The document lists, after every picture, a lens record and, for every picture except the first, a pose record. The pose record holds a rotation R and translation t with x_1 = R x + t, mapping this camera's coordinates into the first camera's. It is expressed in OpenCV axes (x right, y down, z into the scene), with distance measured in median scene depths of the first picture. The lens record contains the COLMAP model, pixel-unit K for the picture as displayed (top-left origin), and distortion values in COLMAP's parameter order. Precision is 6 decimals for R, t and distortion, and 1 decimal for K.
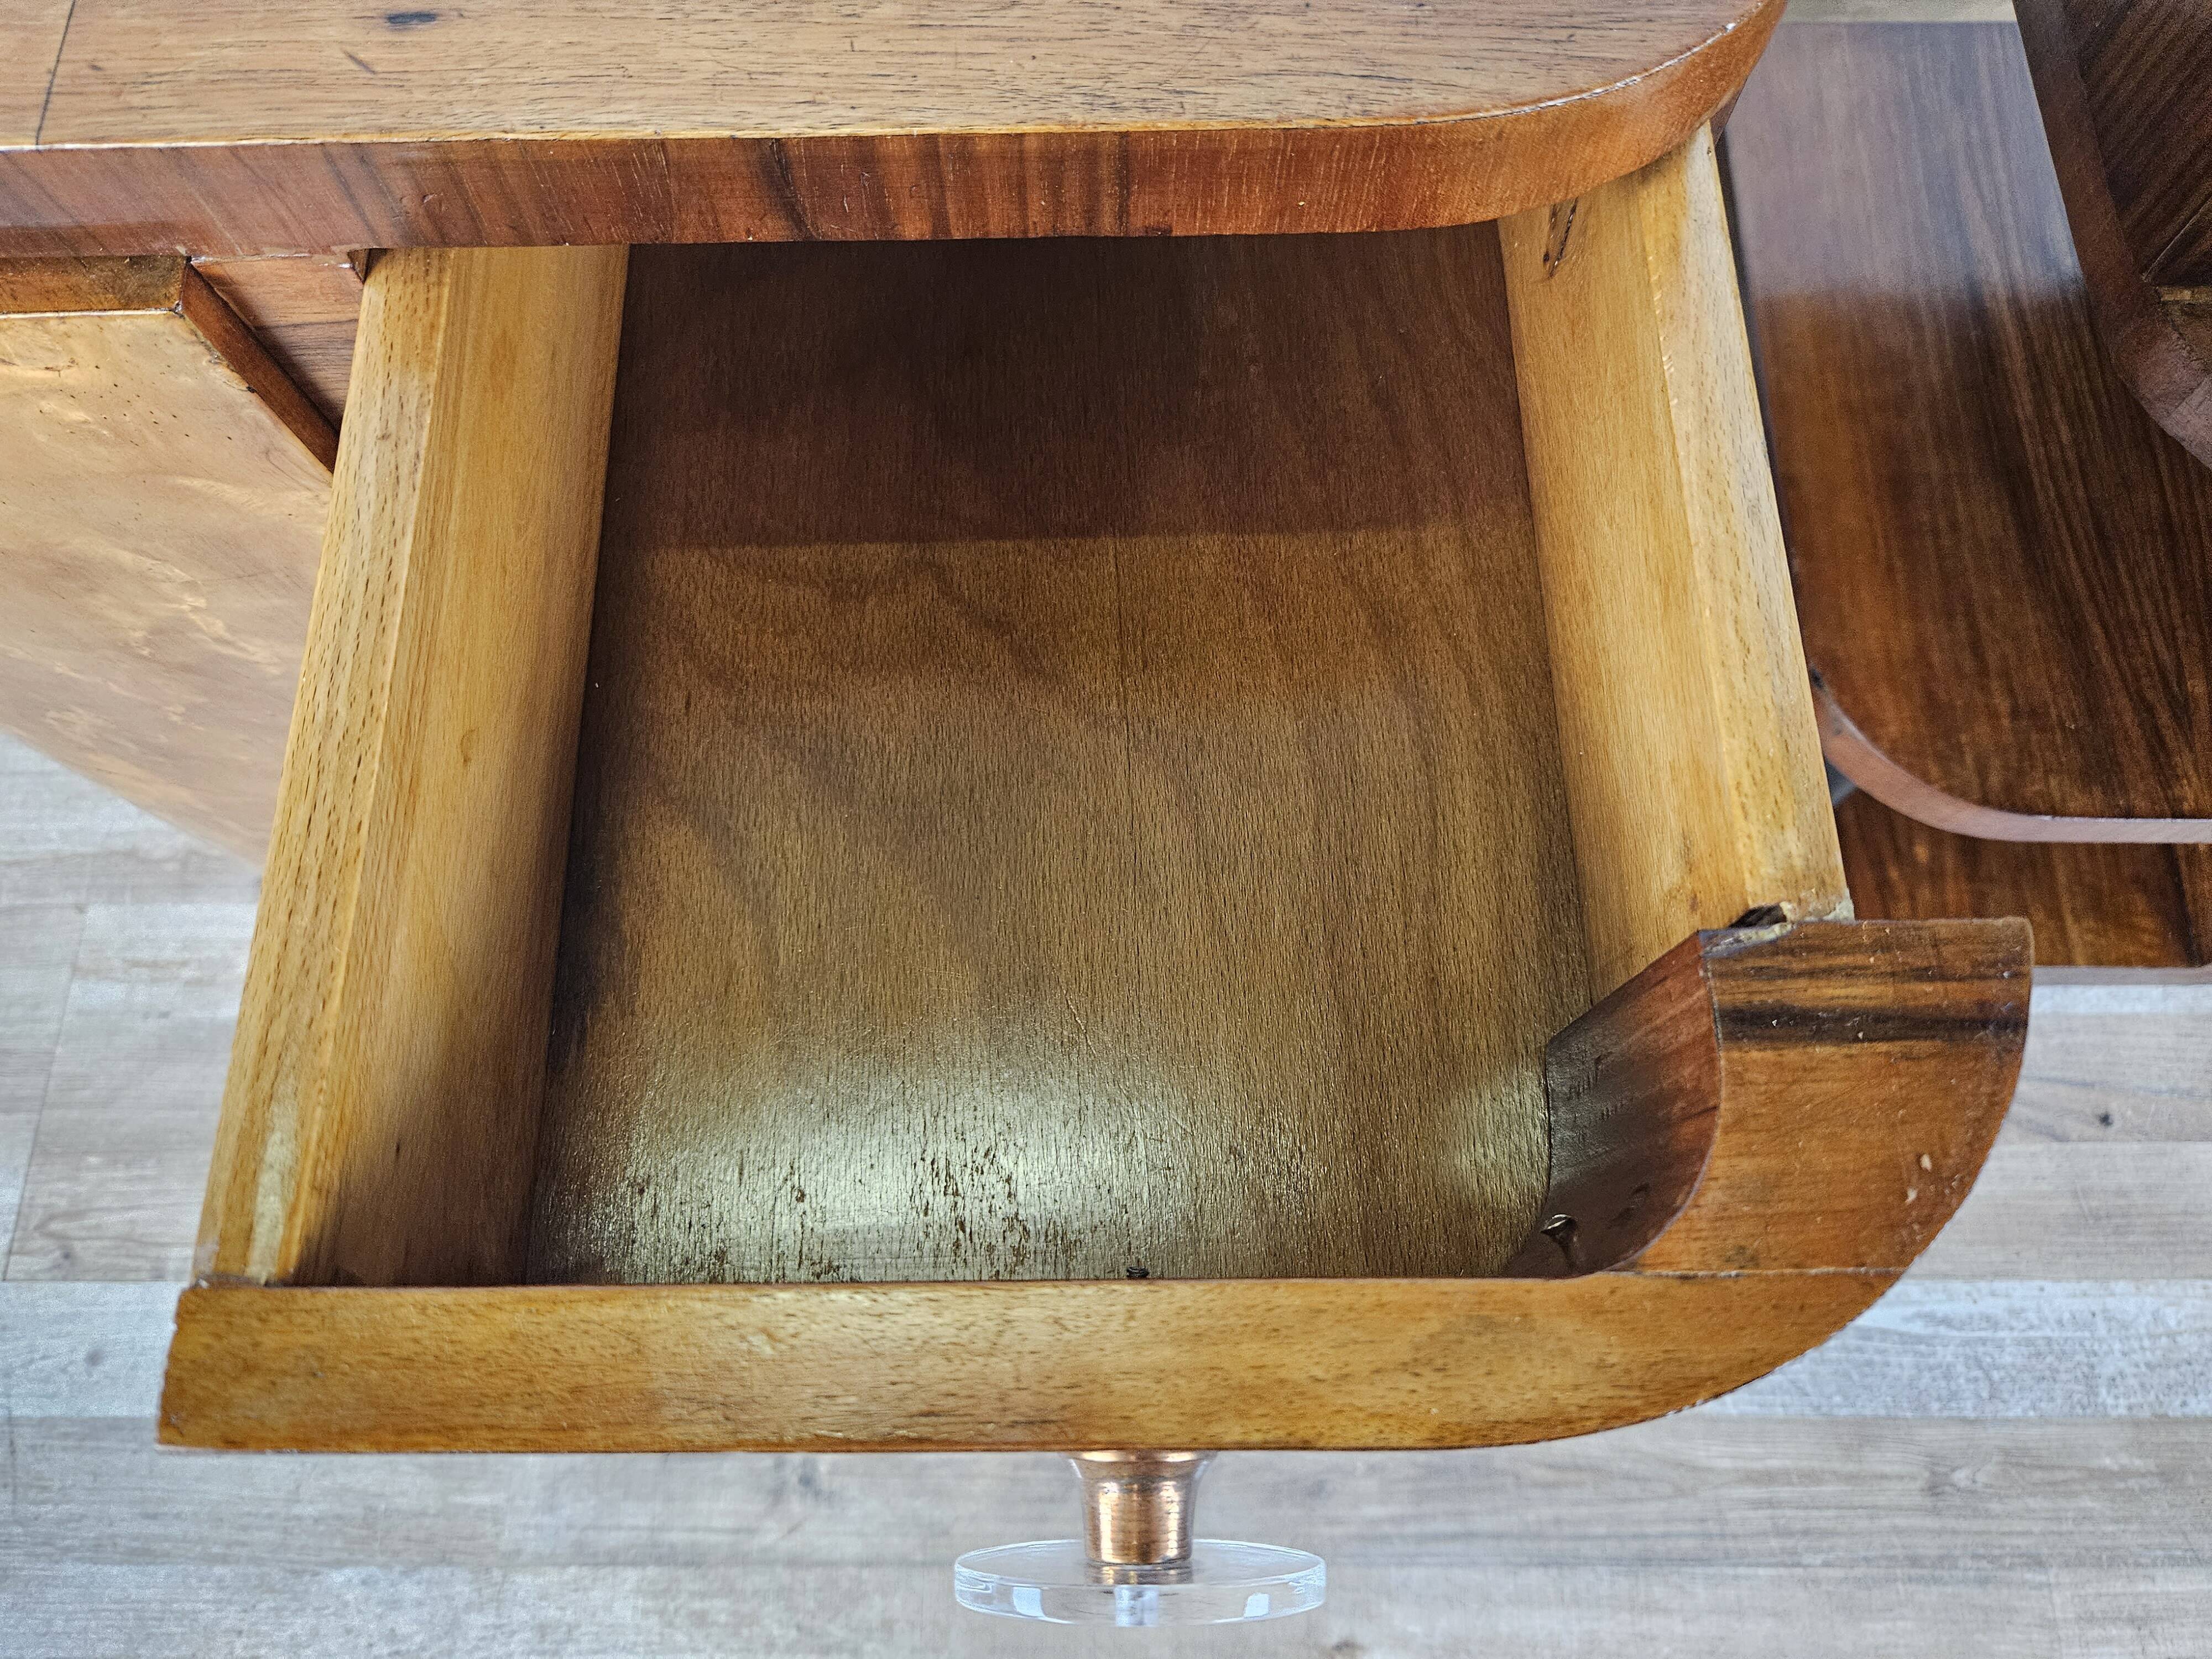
lens RADIAL K [[1516.5, 0, 1109.7], [0, 1516.5, 832.1], [0, 0, 1]] dist [0.047824, -0.054738]
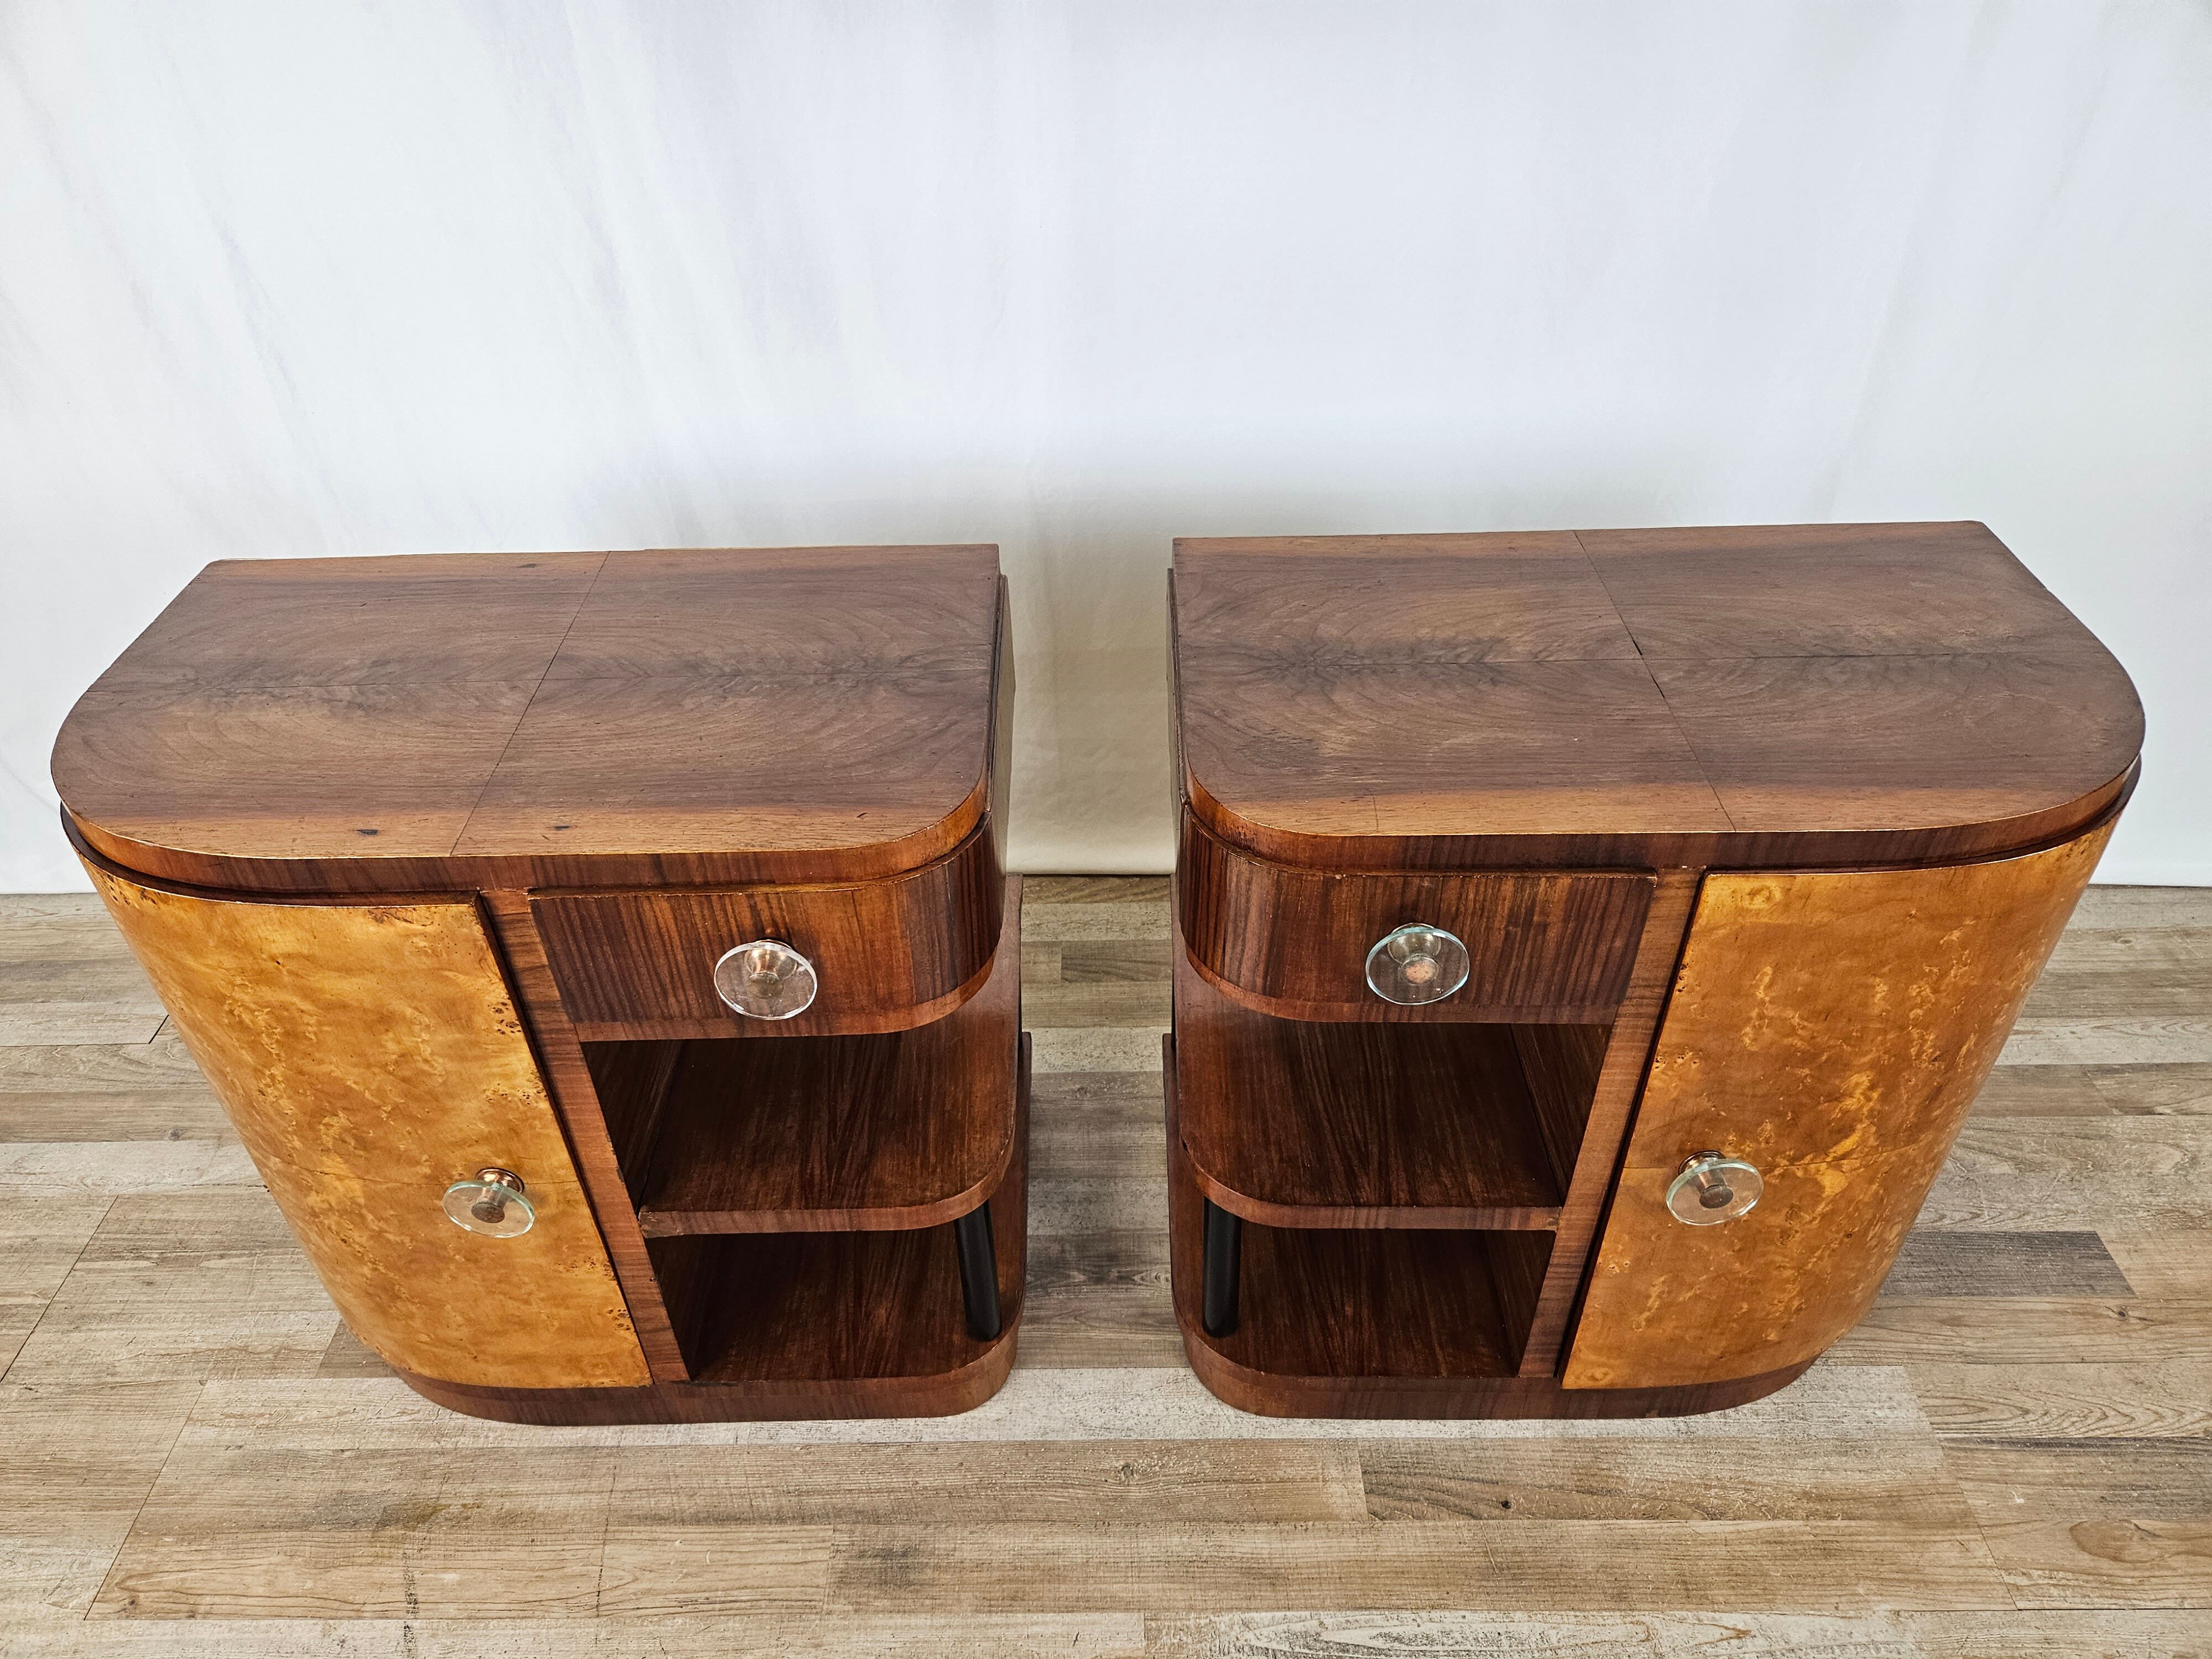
lens RADIAL K [[1496.7, 0, 1085.2], [0, 1496.7, 836.9], [0, 0, 1]] dist [0.056301, -0.053224]
pose [[0.999914, -0.004337, -0.012362, 0.279641], [-0.003001, 0.842665, -0.538430, 0.476013], [0.012752, 0.538421, 0.842580, -0.669654]]
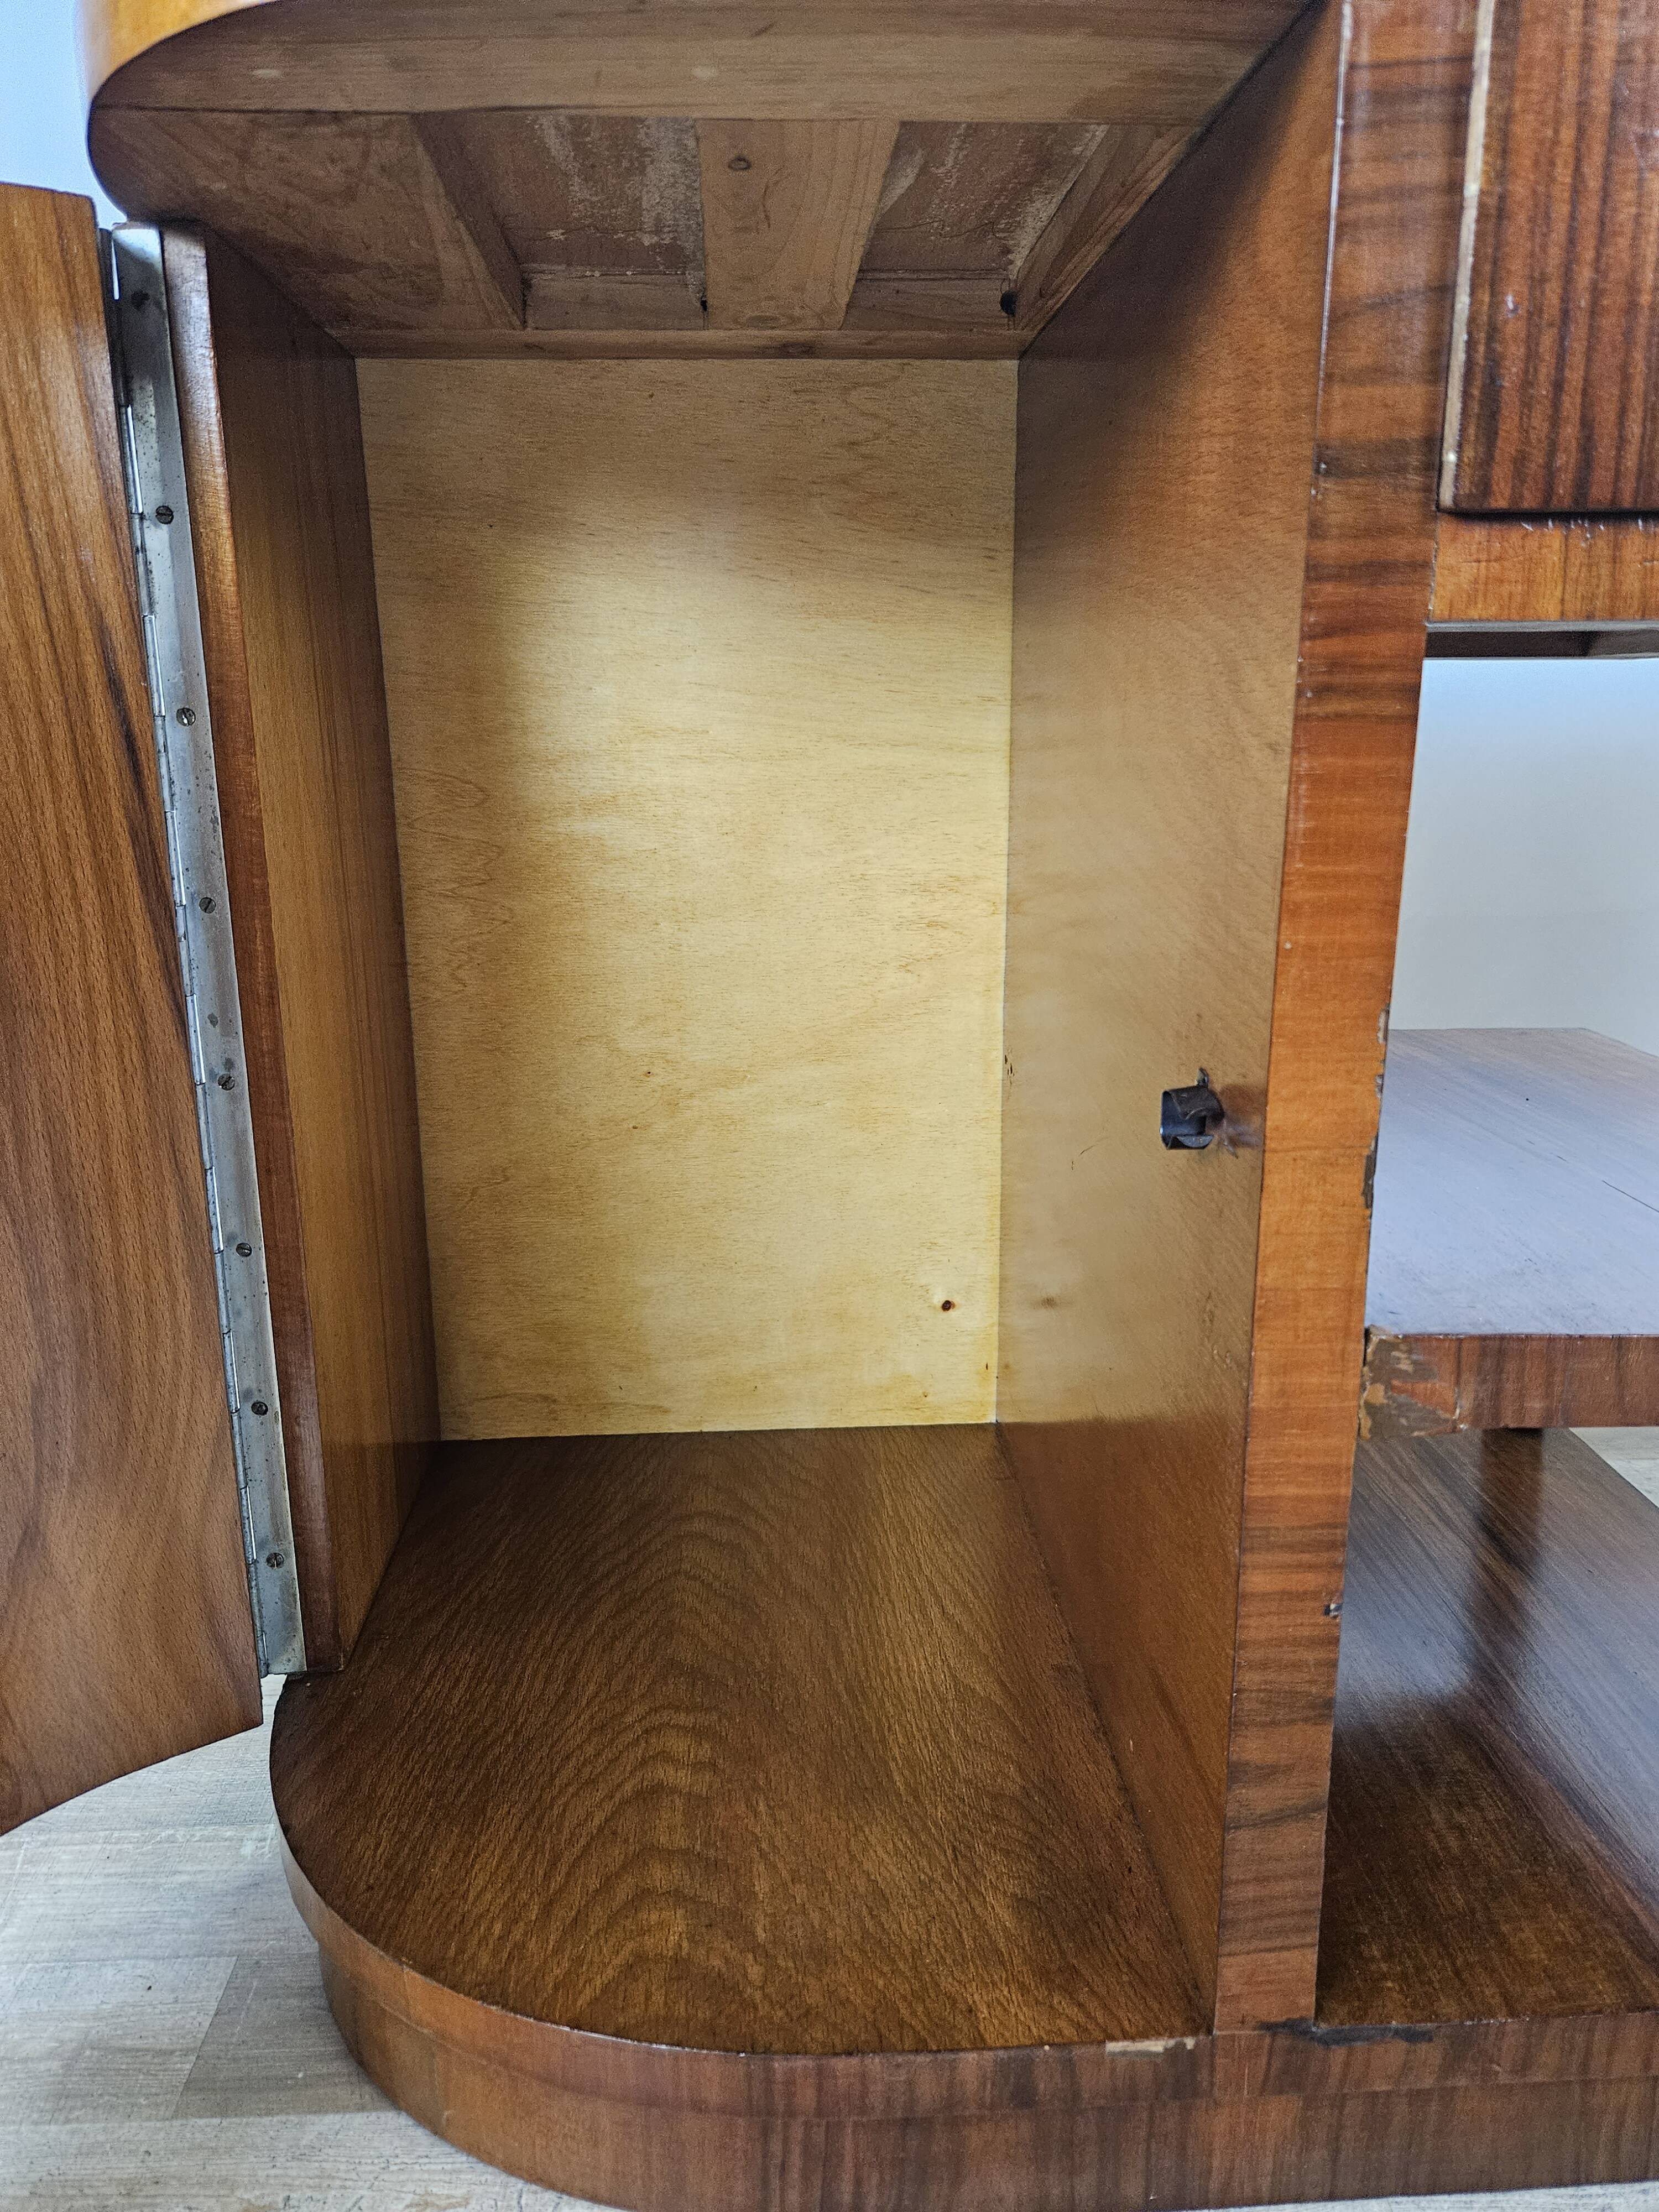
lens RADIAL K [[1516.5, 0, 833.1], [0, 1516.5, 1083.0], [0, 0, 1]] dist [0.047824, -0.054738]
pose [[0.999166, -0.004582, 0.040570, -0.382043], [0.036423, 0.549010, -0.835022, 0.381526], [-0.018447, 0.835803, 0.548719, 0.397828]]
